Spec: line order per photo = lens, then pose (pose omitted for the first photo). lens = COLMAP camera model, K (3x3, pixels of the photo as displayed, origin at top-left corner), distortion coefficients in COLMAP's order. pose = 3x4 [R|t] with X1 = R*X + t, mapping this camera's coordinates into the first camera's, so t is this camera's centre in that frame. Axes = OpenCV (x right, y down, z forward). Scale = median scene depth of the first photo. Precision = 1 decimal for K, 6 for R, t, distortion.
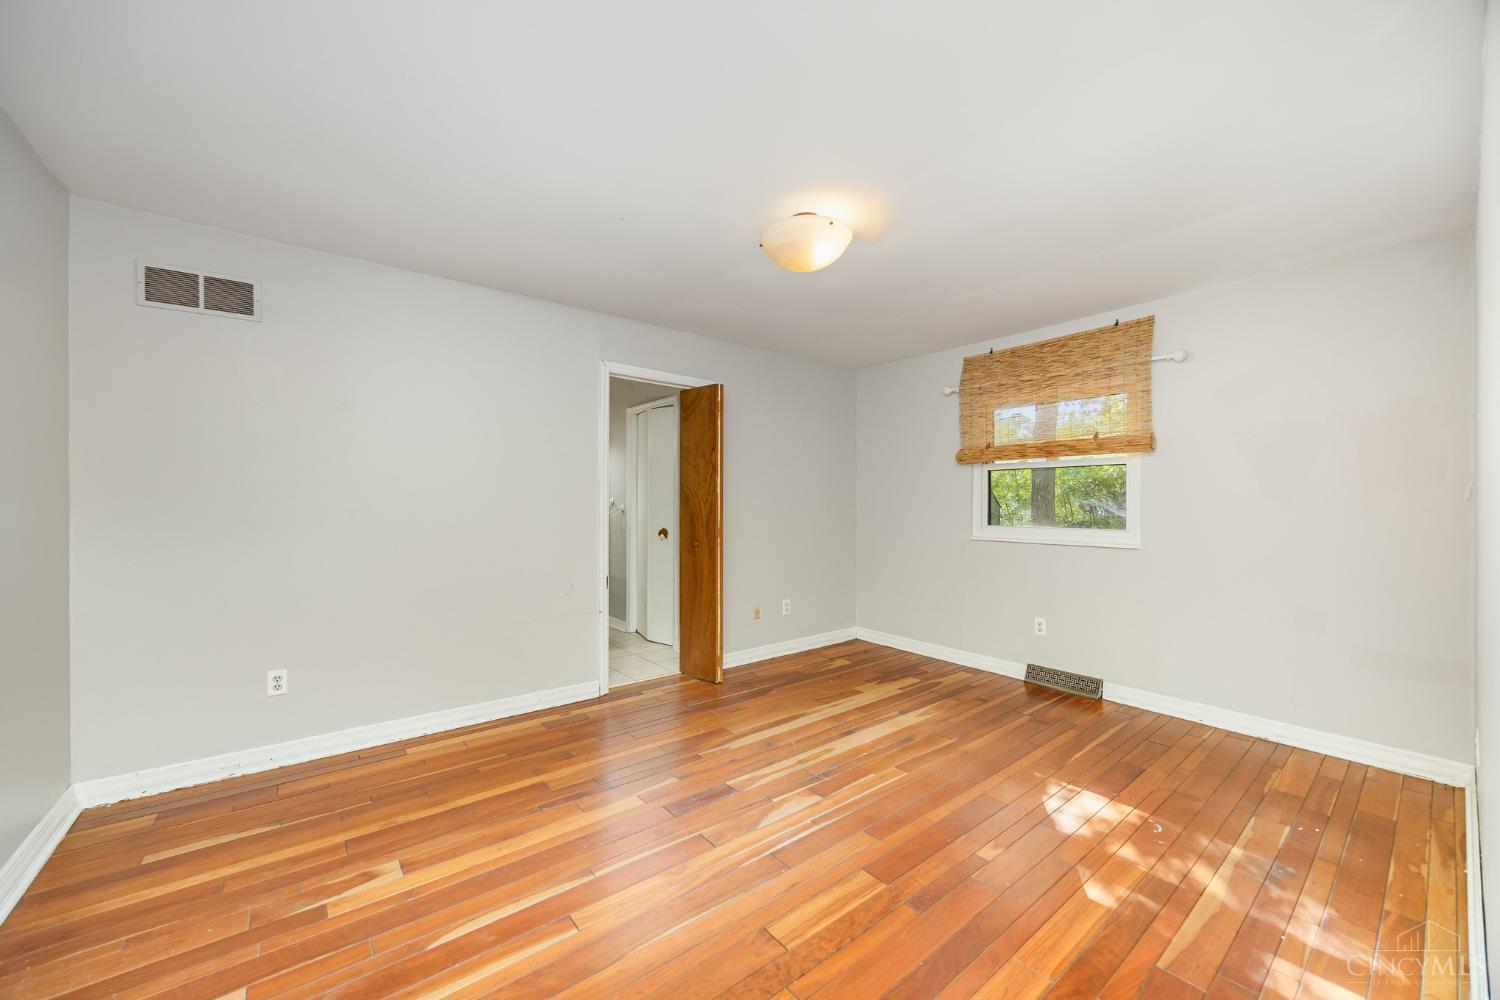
lens RADIAL K [[565.3, 0, 750.0], [0, 565.3, 500.0], [0, 0, 1]] dist [-0.003950, -0.000201]
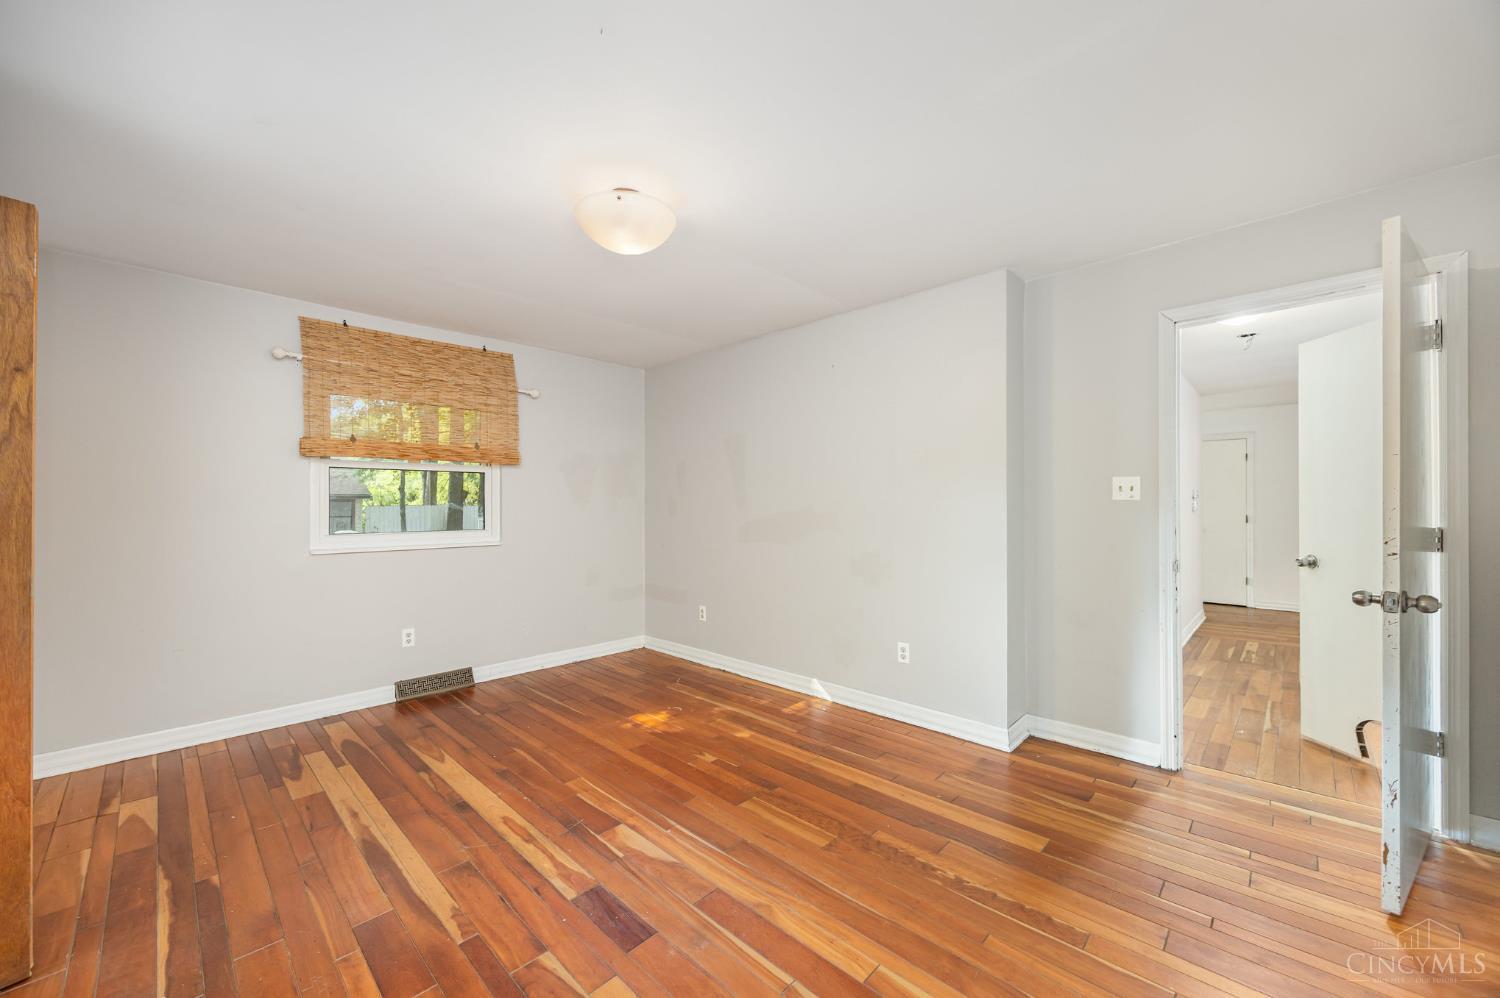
lens RADIAL K [[565.3, 0, 750.0], [0, 565.3, 499.0], [0, 0, 1]] dist [-0.003950, -0.000201]
pose [[-0.128285, 0.012436, 0.991659, -0.560835], [0.004304, 0.999919, -0.011983, 0.006827], [-0.991728, 0.002731, -0.128328, 0.624331]]
